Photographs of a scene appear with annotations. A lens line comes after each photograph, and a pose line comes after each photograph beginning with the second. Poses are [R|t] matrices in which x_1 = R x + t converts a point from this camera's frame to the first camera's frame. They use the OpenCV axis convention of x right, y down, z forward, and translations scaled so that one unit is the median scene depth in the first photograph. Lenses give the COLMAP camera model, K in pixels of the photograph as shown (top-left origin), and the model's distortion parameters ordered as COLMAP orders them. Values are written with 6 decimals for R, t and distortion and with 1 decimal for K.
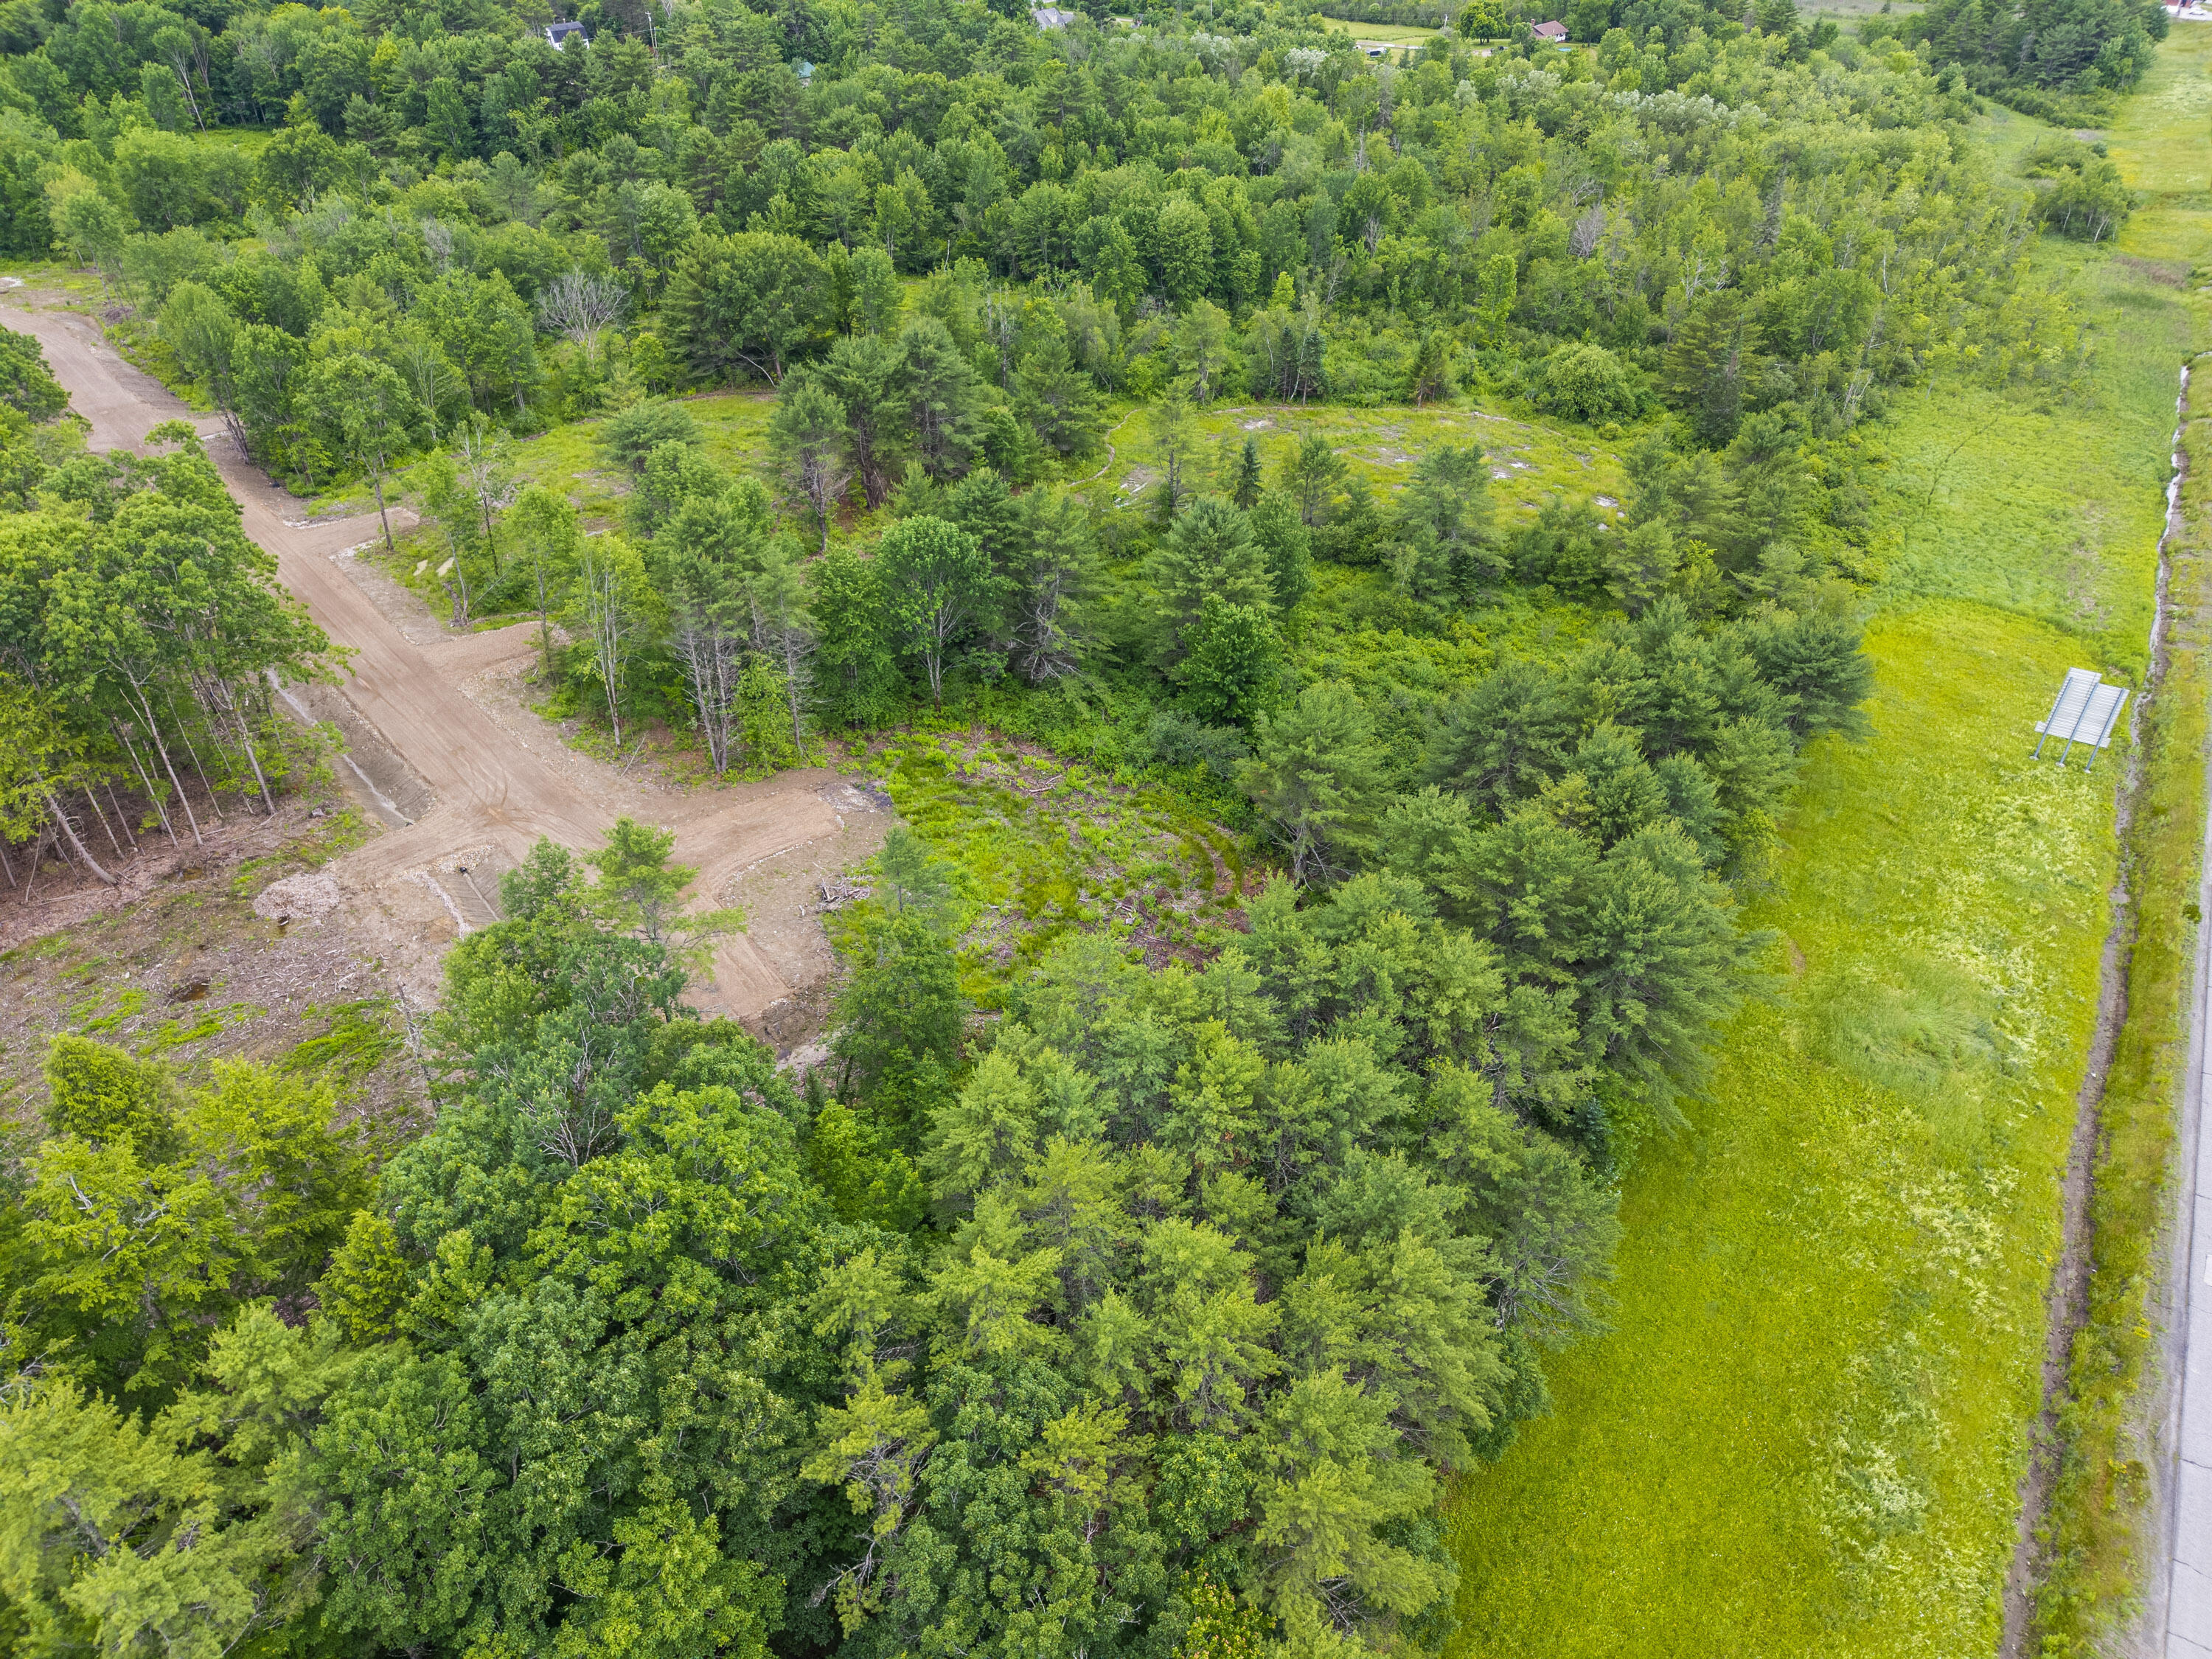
lens RADIAL K [[1476.2, 0, 1099.4], [0, 1476.2, 826.5], [0, 0, 1]] dist [0.027091, -0.026321]
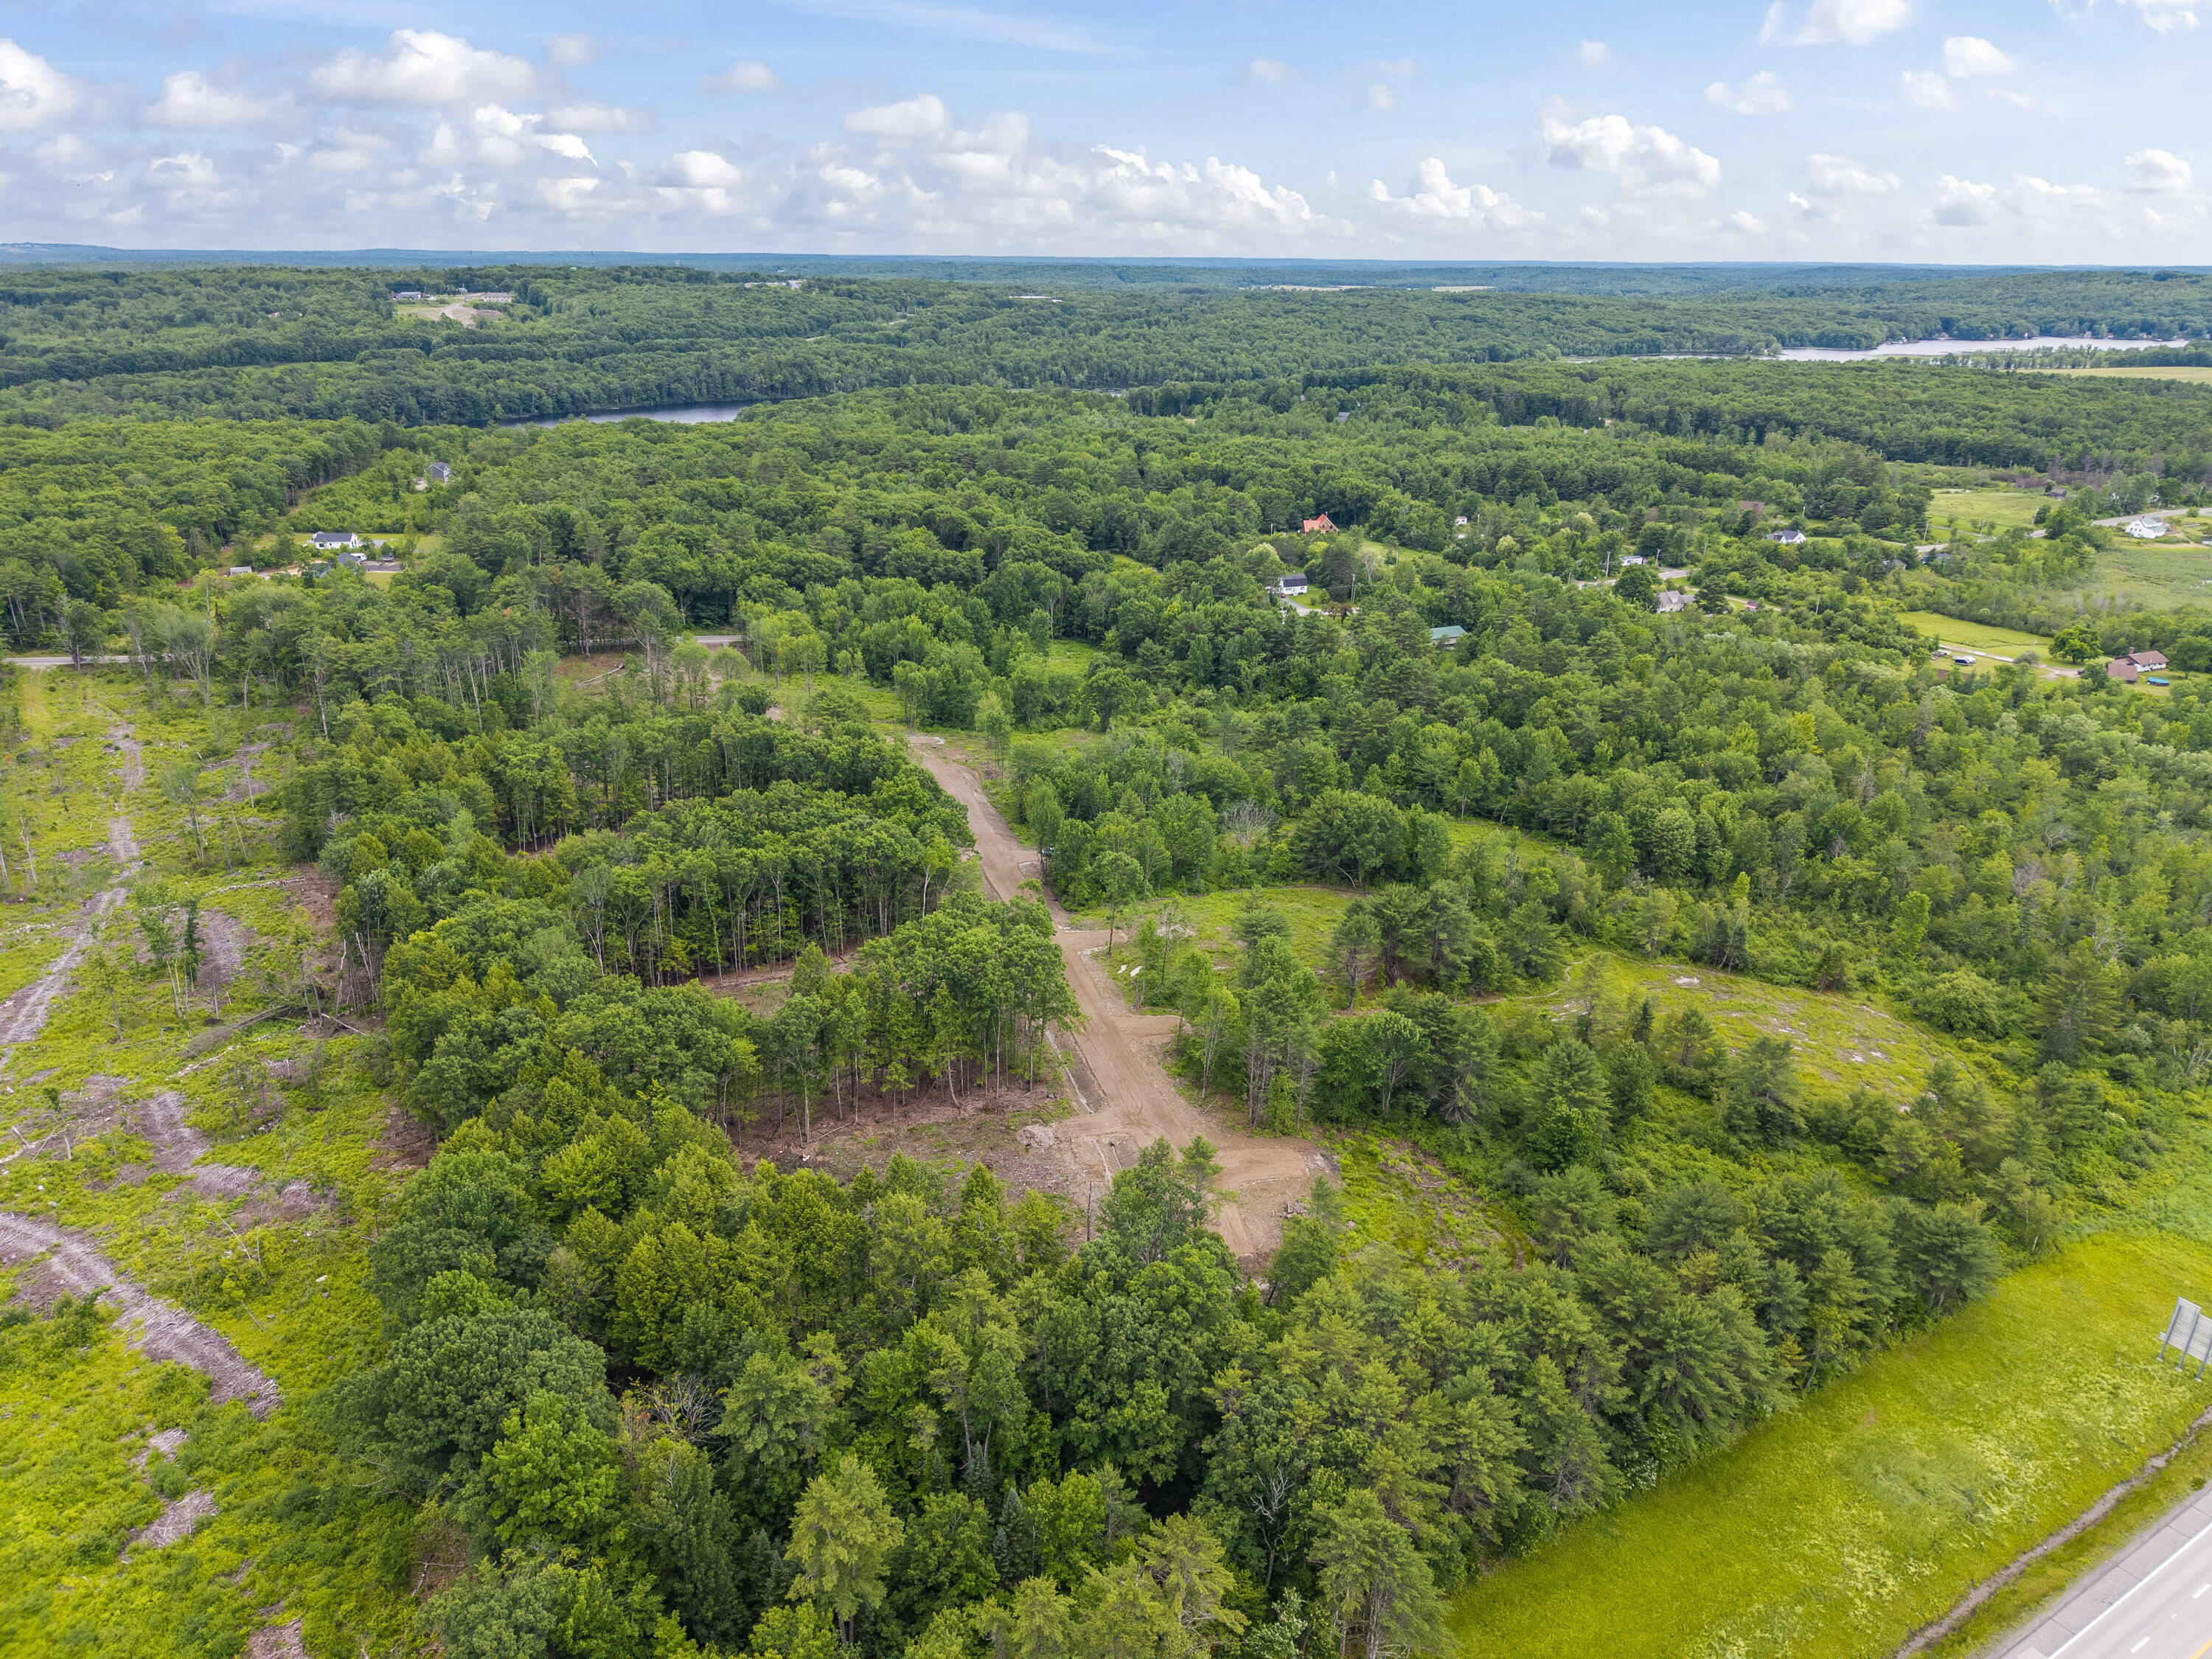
lens RADIAL K [[1476.2, 0, 1099.4], [0, 1476.2, 826.5], [0, 0, 1]] dist [0.027091, -0.026321]
pose [[0.900544, 0.168078, -0.400963, 0.175519], [-0.265395, 0.943004, -0.200771, 0.020575], [0.344364, 0.287217, 0.893823, -0.574623]]
